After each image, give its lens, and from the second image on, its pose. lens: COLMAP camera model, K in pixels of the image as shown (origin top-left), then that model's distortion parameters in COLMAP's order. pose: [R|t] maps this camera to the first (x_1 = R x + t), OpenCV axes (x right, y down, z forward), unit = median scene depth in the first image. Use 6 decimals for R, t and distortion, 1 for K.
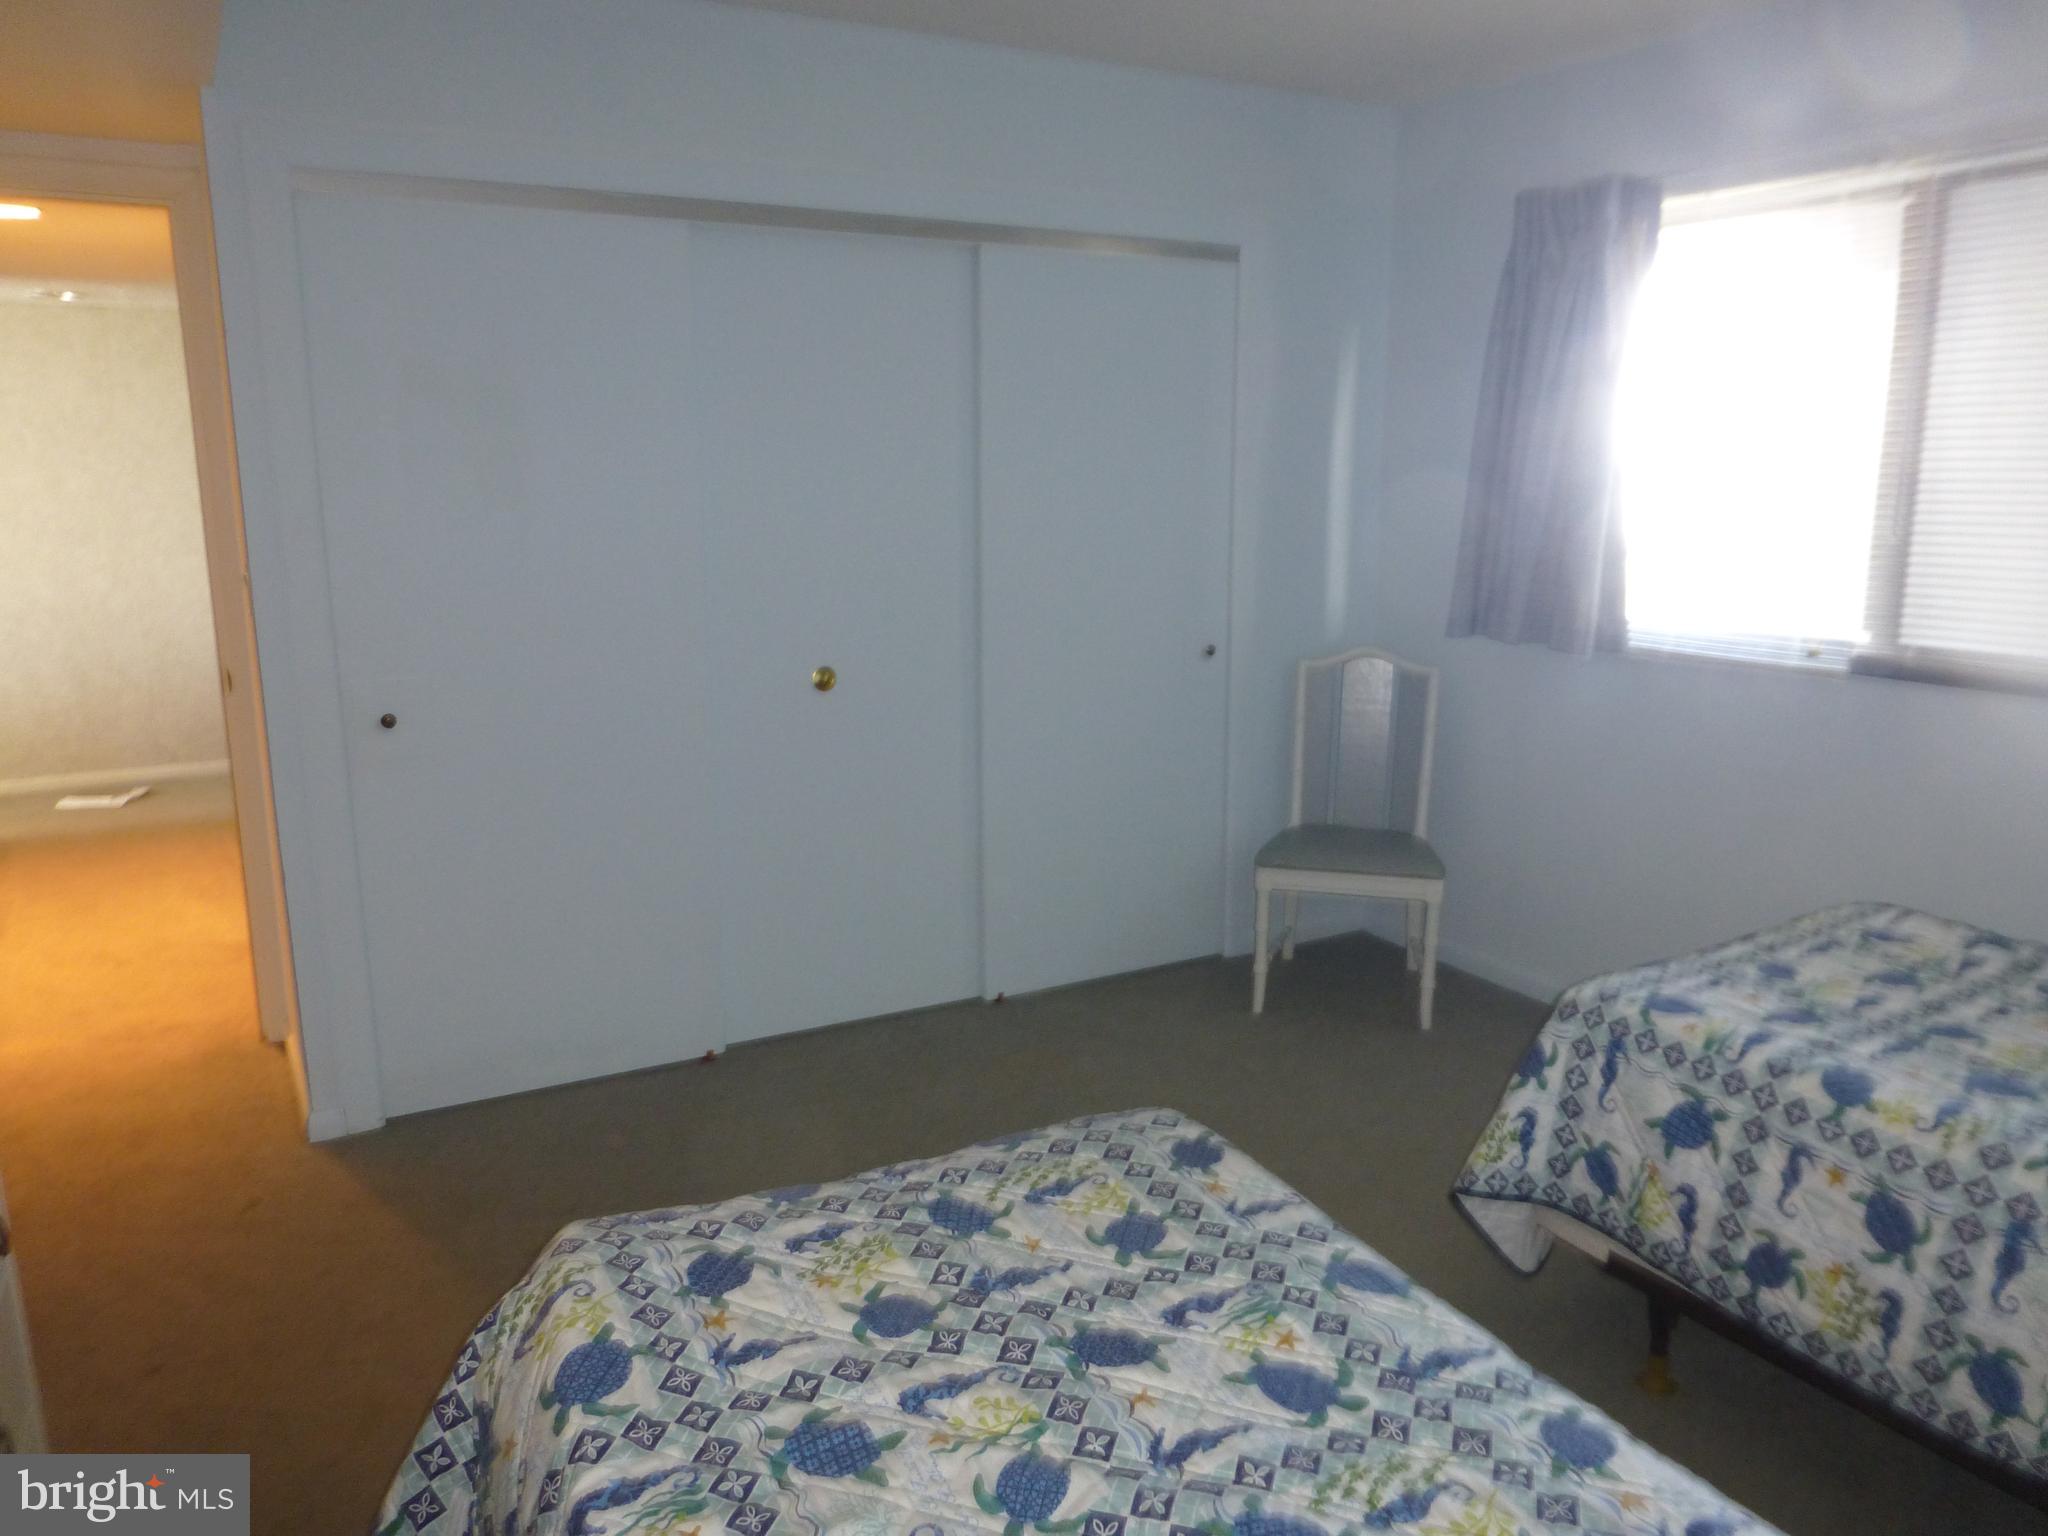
lens RADIAL K [[1458.5, 0, 1028.0], [0, 1458.5, 769.7], [0, 0, 1]] dist [-0.032800, 0.004080]
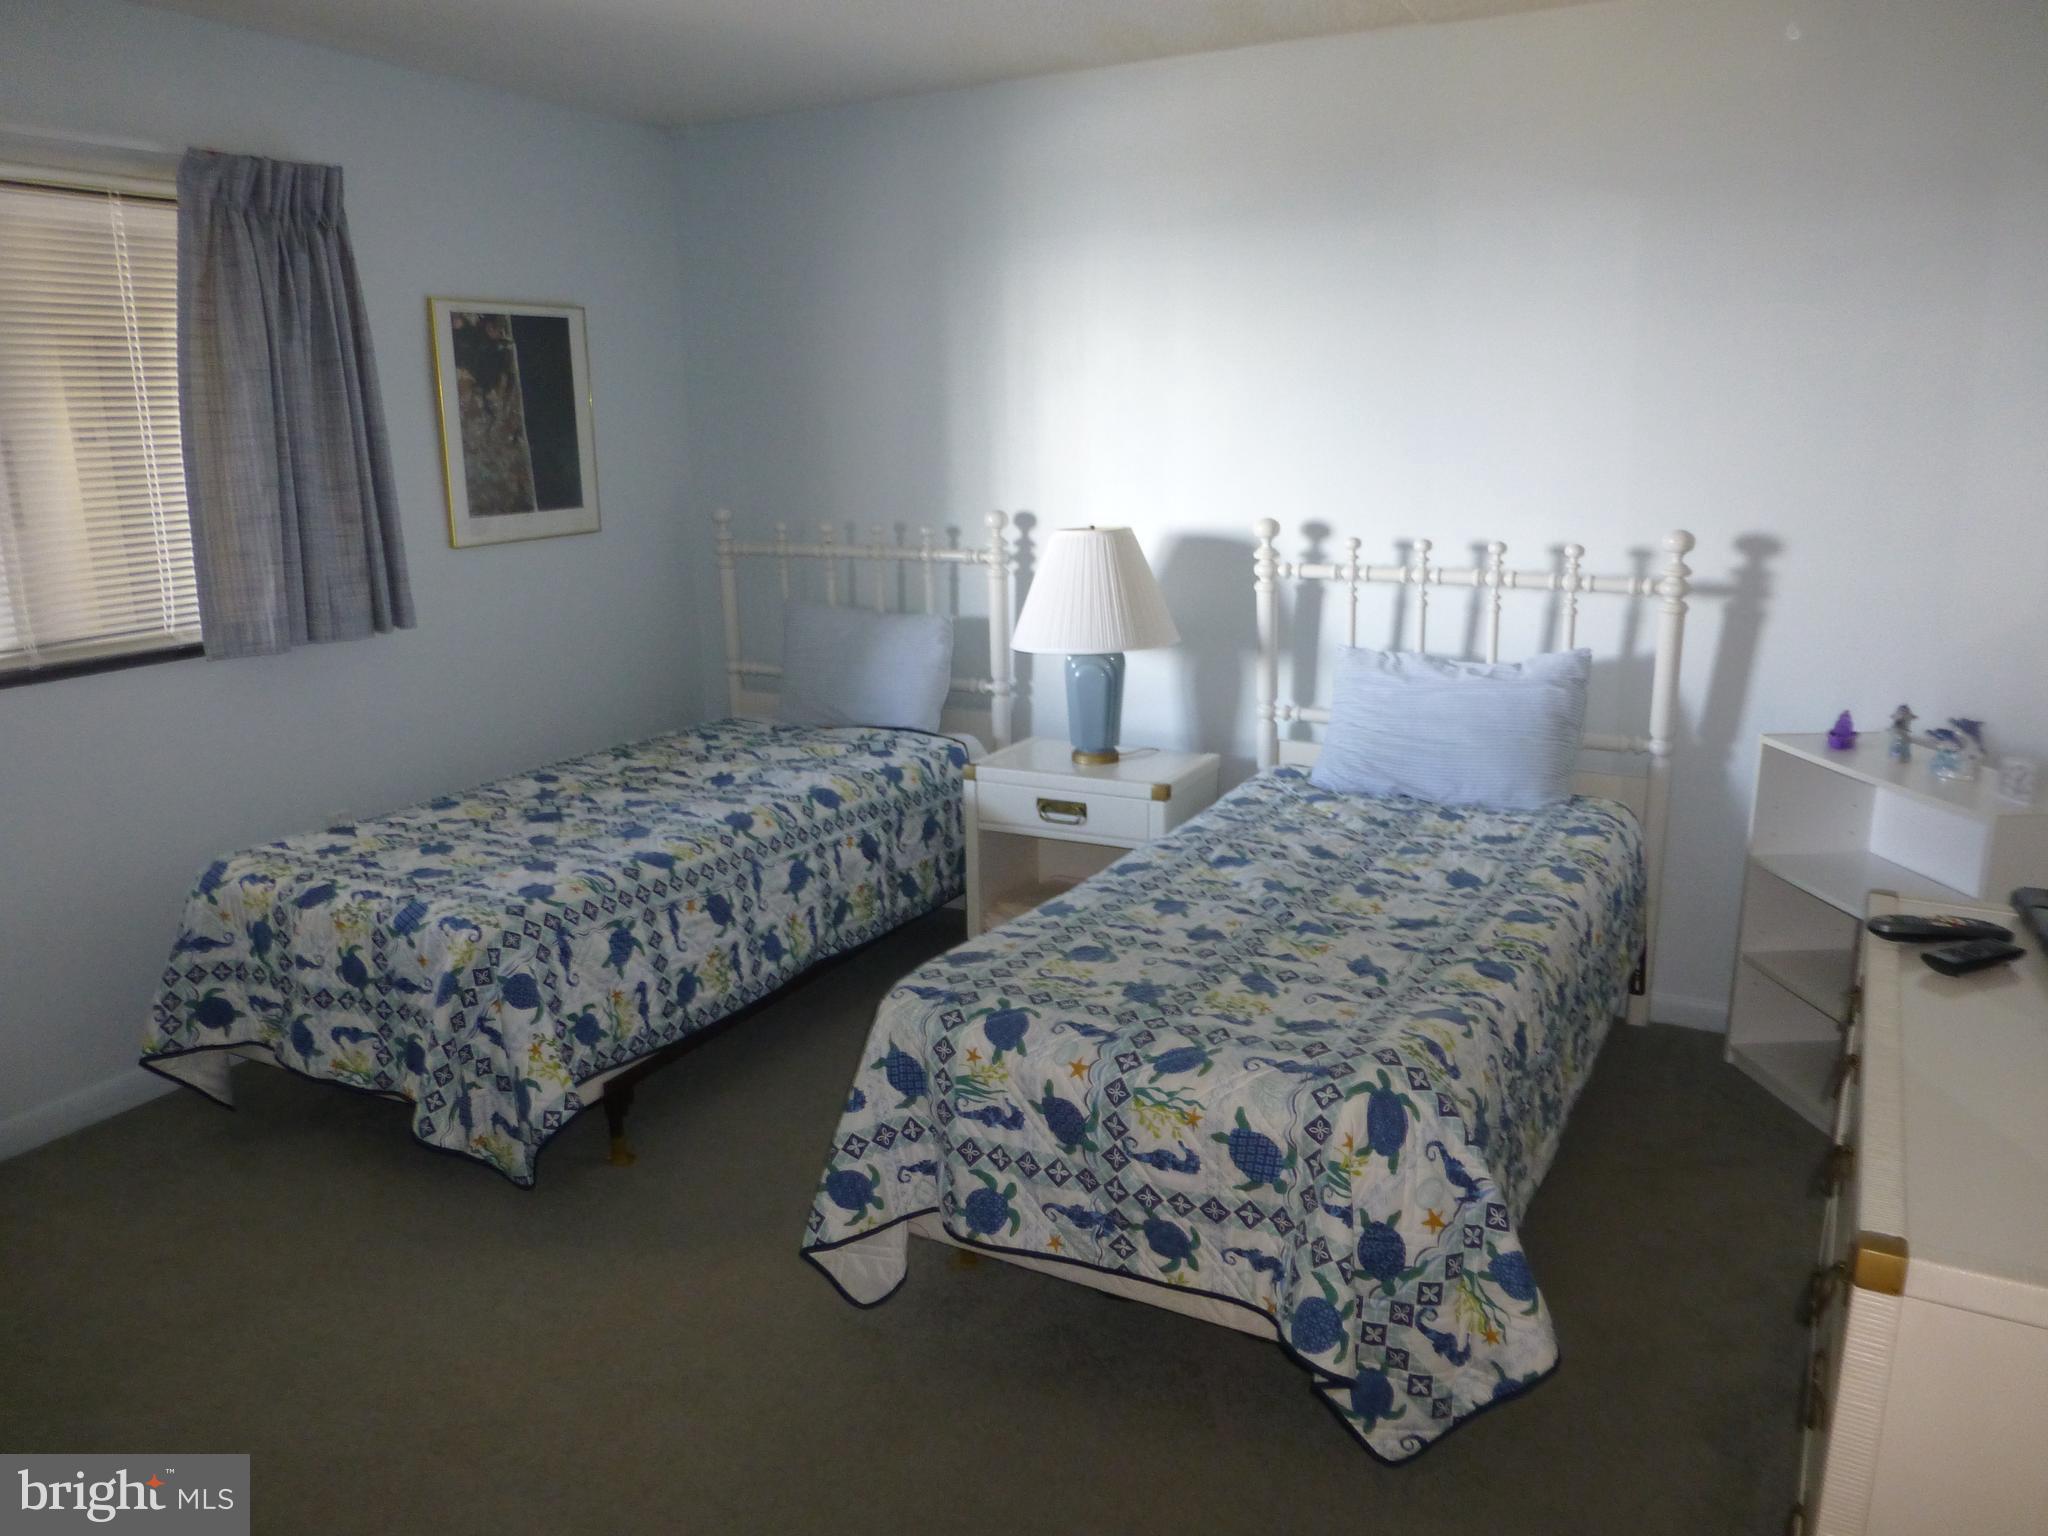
lens RADIAL K [[1458.5, 0, 1027.9], [0, 1458.5, 770.3], [0, 0, 1]] dist [-0.032800, 0.004080]
pose [[-0.536499, -0.180580, 0.824354, -0.863942], [0.192543, 0.924880, 0.327910, -0.285206], [-0.821642, 0.334647, -0.461428, 1.323296]]
